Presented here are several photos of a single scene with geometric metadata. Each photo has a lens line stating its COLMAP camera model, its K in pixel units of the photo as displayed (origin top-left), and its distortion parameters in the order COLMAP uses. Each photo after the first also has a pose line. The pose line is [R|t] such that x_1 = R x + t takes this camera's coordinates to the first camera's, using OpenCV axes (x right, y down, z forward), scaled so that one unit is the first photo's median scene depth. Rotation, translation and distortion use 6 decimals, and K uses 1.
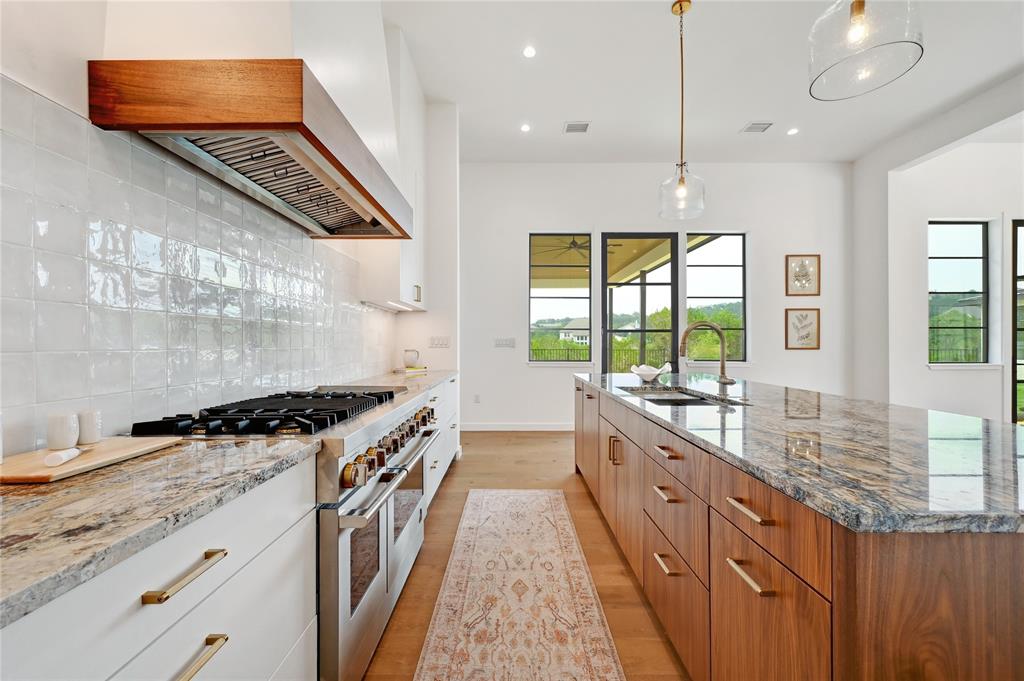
lens RADIAL K [[405.5, 0, 513.7], [0, 405.5, 339.5], [0, 0, 1]] dist [0.000947, 0.000446]
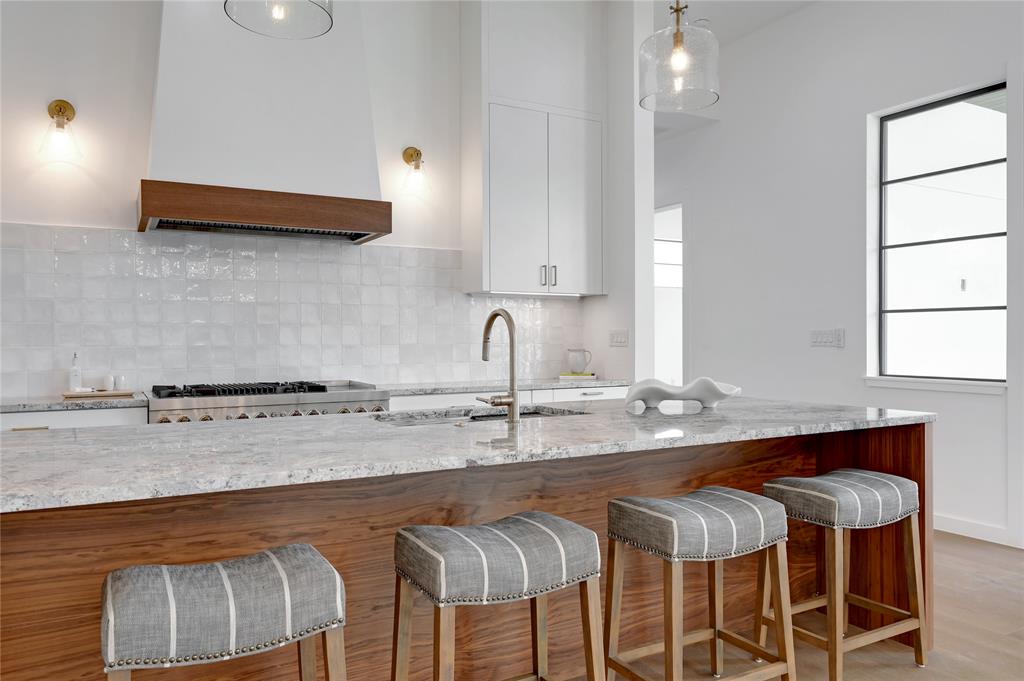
lens RADIAL K [[738.4, 0, 512.4], [0, 738.4, 343.8], [0, 0, 1]] dist [-0.001059, -0.001031]
pose [[0.483250, 0.001383, -0.875481, 0.623765], [0.008982, 0.999938, 0.006537, 0.003173], [0.875436, -0.011023, 0.483208, 0.176107]]
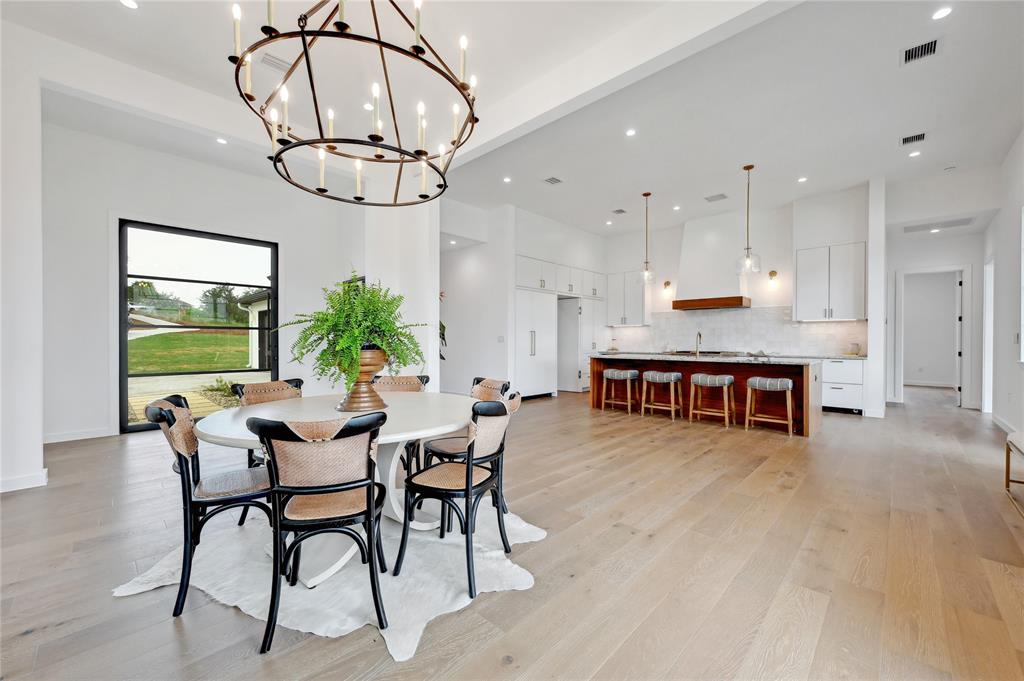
lens RADIAL K [[405.5, 0, 507.7], [0, 405.5, 342.8], [0, 0, 1]] dist [0.000947, 0.000446]
pose [[-0.693524, 0.002452, -0.720430, 1.412097], [0.002086, 0.999997, 0.001396, 0.011961], [0.720431, -0.000534, -0.693527, 0.814518]]
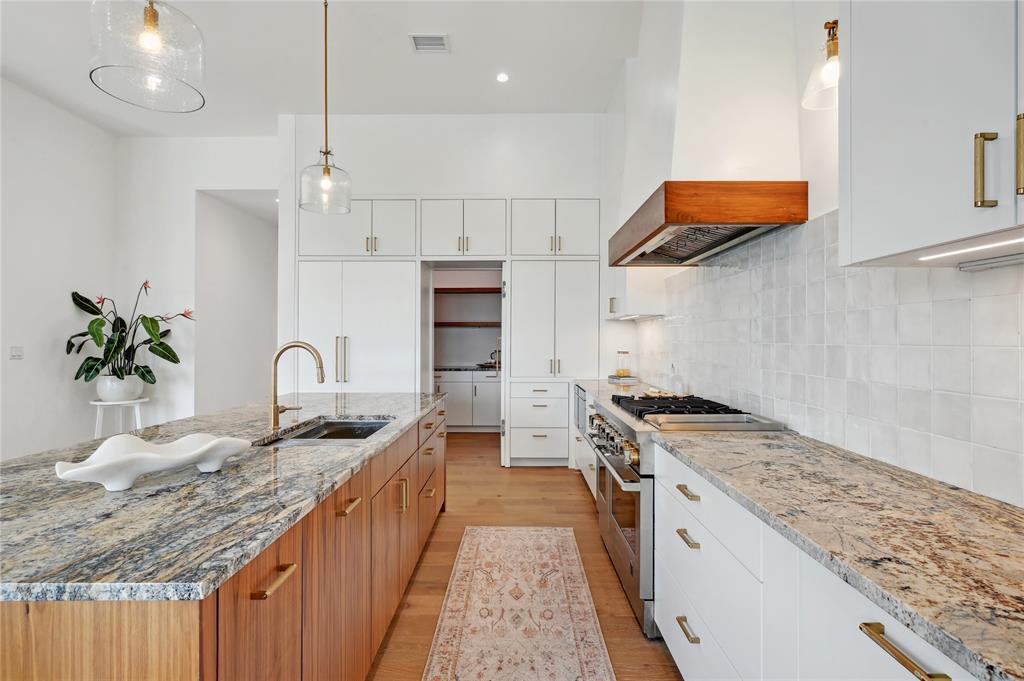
lens RADIAL K [[500.4, 0, 513.9], [0, 500.4, 335.0], [0, 0, 1]] dist [0.000108, -0.000013]
pose [[-0.999952, 0.001559, 0.009680, 0.003009], [0.001439, 0.999923, -0.012326, -0.017503], [-0.009698, -0.012311, -0.999877, 0.823443]]
